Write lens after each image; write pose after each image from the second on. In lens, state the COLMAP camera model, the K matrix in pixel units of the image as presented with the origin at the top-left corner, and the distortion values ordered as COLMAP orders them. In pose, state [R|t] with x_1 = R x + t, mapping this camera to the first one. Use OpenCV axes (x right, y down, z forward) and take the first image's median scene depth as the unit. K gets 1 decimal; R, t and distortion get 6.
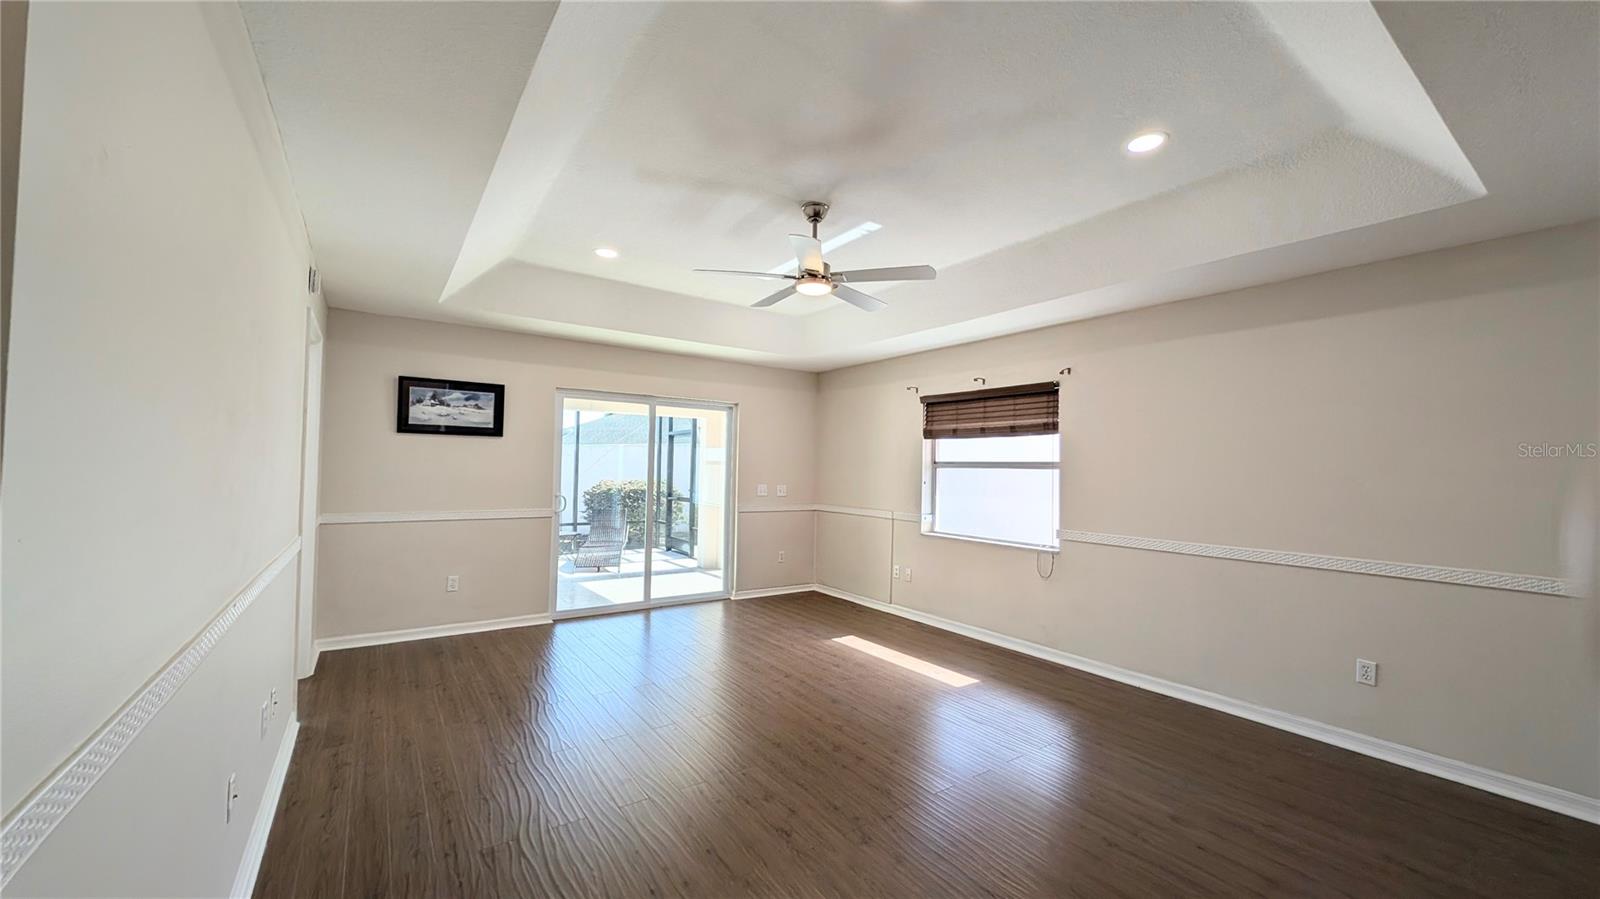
lens RADIAL K [[599.7, 0, 798.5], [0, 599.7, 449.8], [0, 0, 1]] dist [0.000840, -0.000324]
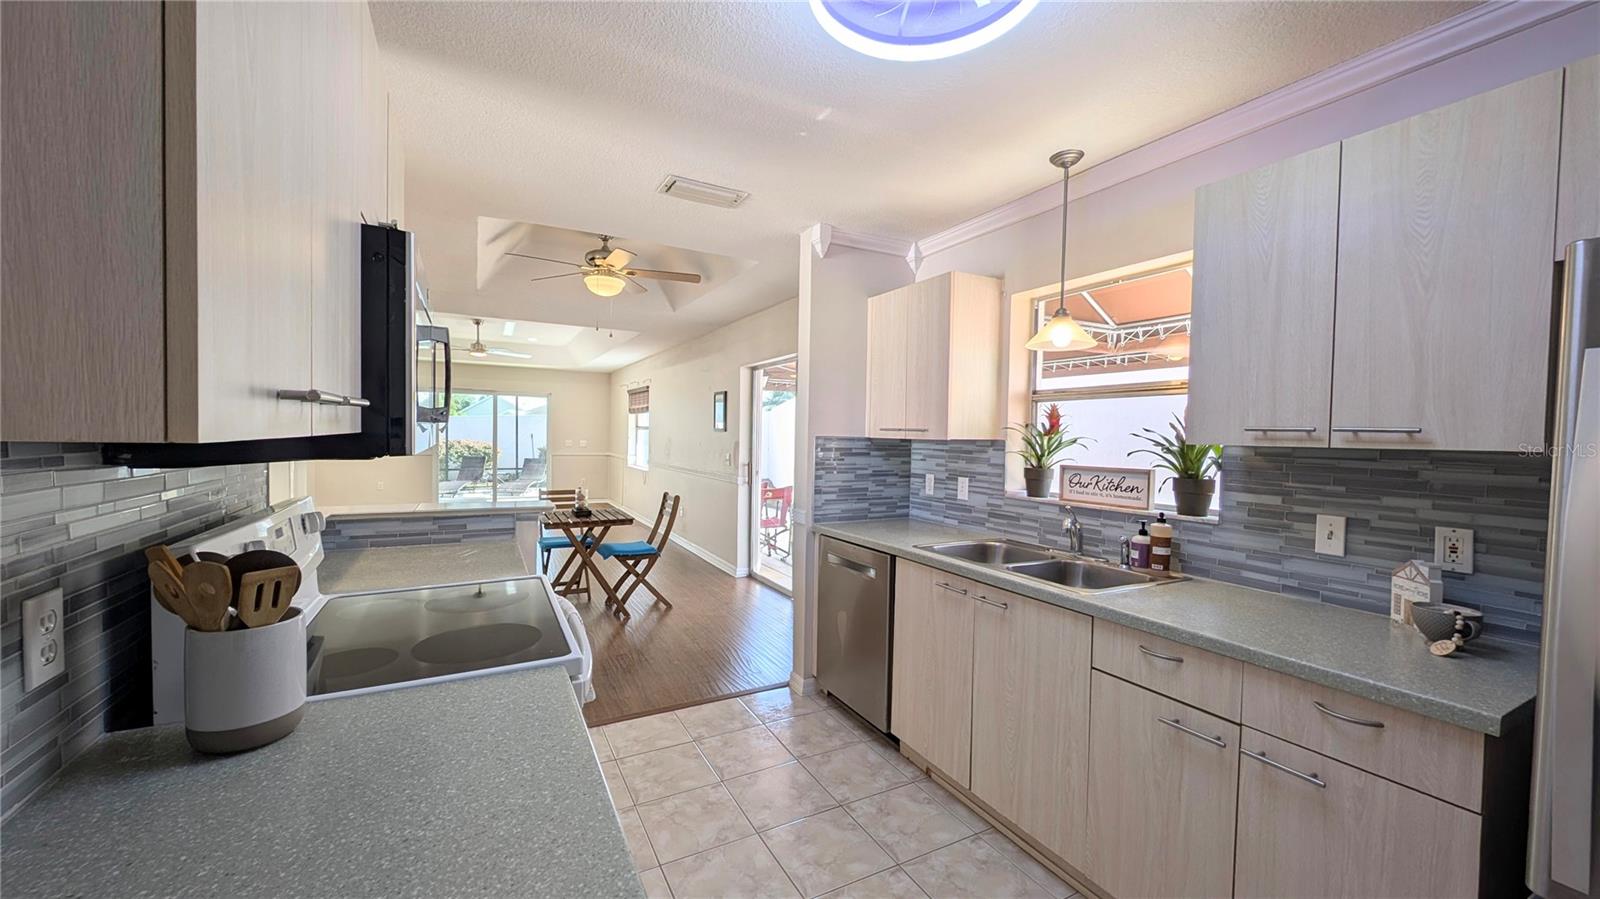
lens RADIAL K [[599.7, 0, 798.5], [0, 599.7, 449.8], [0, 0, 1]] dist [0.000840, -0.000324]
pose [[0.993394, 0.001100, -0.114745, 1.043520], [0.005594, 0.998301, 0.058005, -0.012550], [0.114614, -0.058263, 0.991700, -0.831478]]
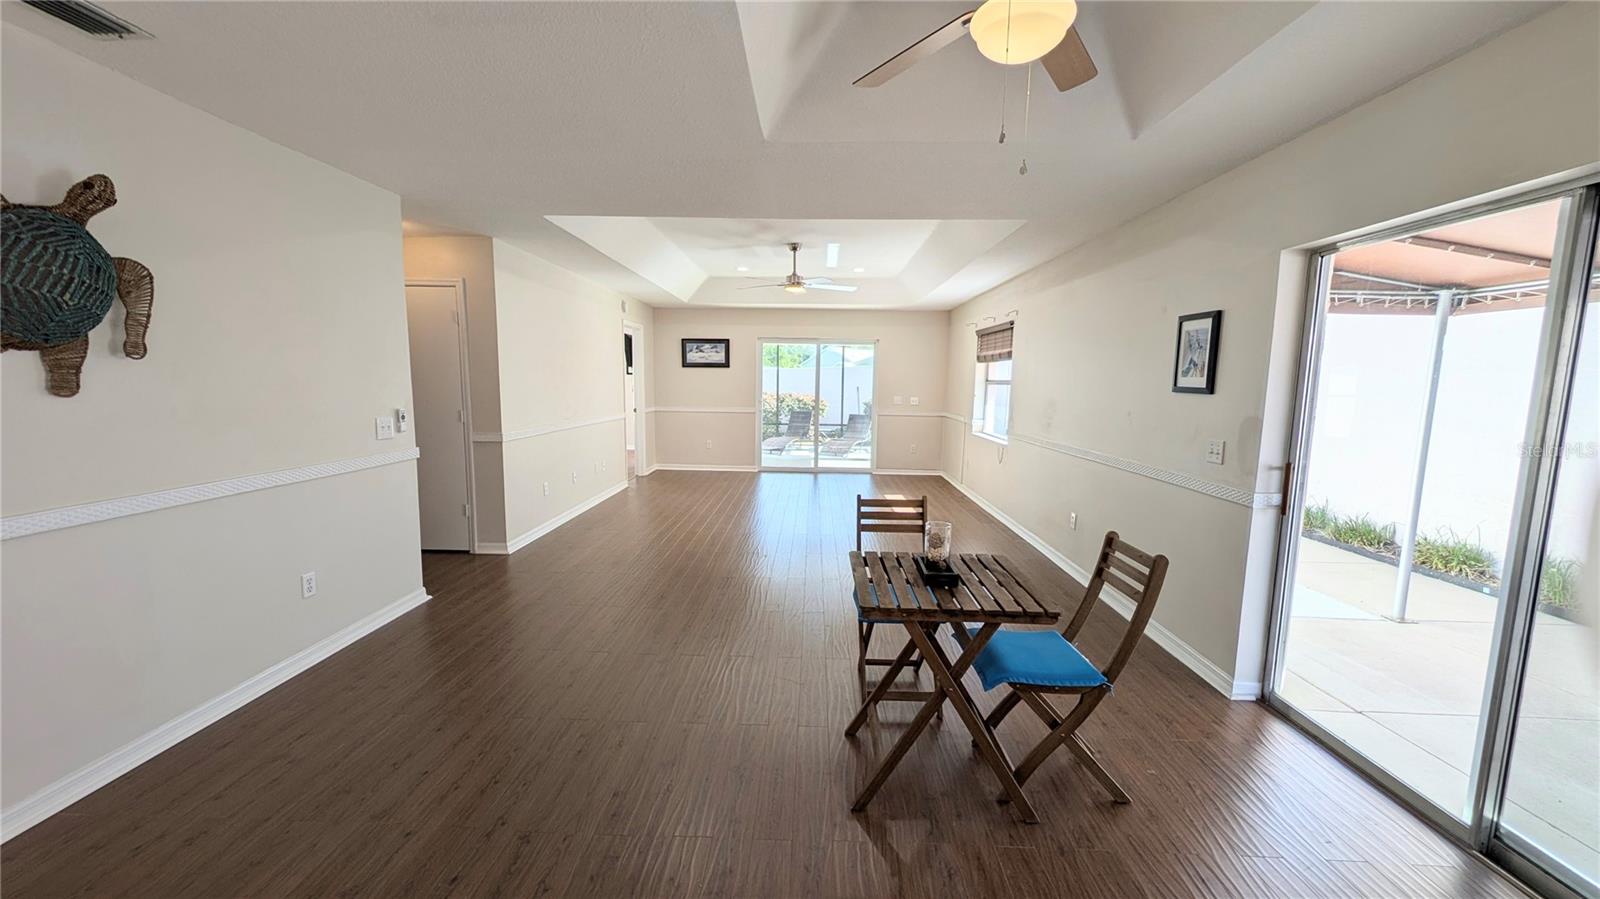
lens RADIAL K [[600.0, 0, 789.9], [0, 600.0, 450.8], [0, 0, 1]] dist [0.000043, -0.000123]
pose [[0.797037, 0.064976, -0.600425, 0.782020], [0.020331, 0.990745, 0.134204, -0.012992], [0.603589, -0.119172, 0.788339, -0.366797]]
